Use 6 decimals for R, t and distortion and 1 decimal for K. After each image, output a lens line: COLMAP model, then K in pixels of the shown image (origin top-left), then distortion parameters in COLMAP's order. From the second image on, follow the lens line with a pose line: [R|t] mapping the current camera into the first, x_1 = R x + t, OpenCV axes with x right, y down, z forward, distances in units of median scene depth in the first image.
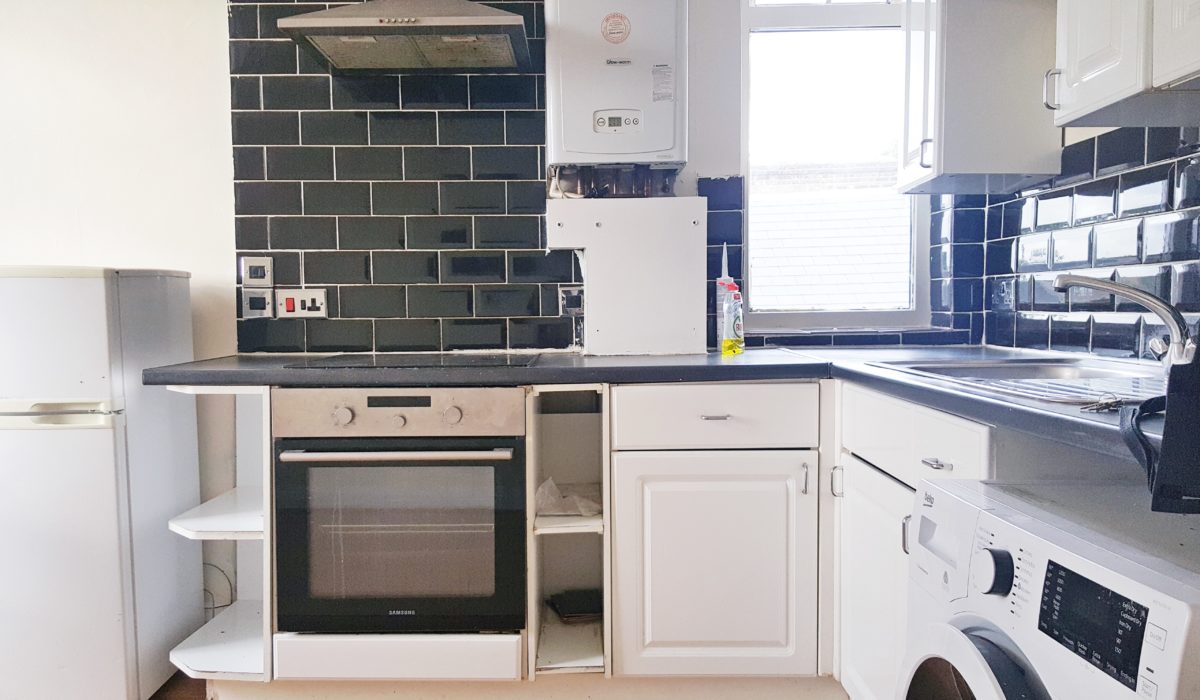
lens RADIAL K [[943.1, 0, 604.1], [0, 943.1, 358.0], [0, 0, 1]] dist [0.062172, -0.049544]
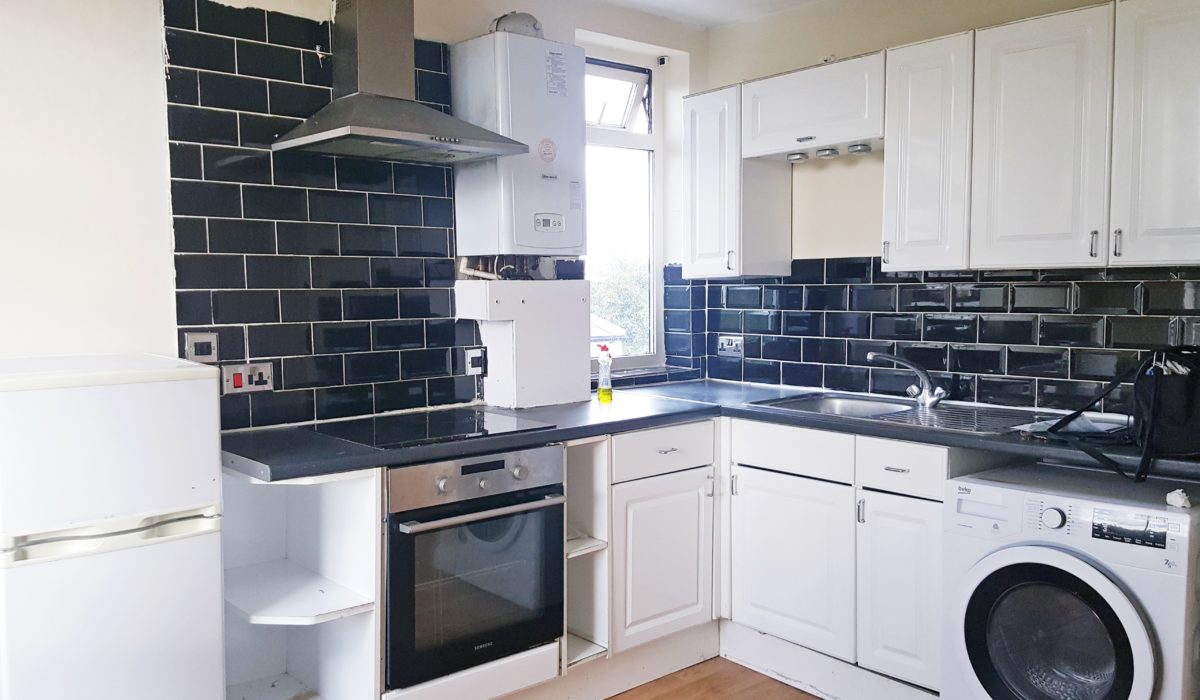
lens RADIAL K [[943.1, 0, 608.7], [0, 943.1, 343.6], [0, 0, 1]] dist [0.062172, -0.049544]
pose [[0.745095, -0.034300, 0.666075, -0.699159], [0.032854, 0.999352, 0.014711, -0.095874], [-0.666148, 0.010922, 0.745739, 0.012111]]
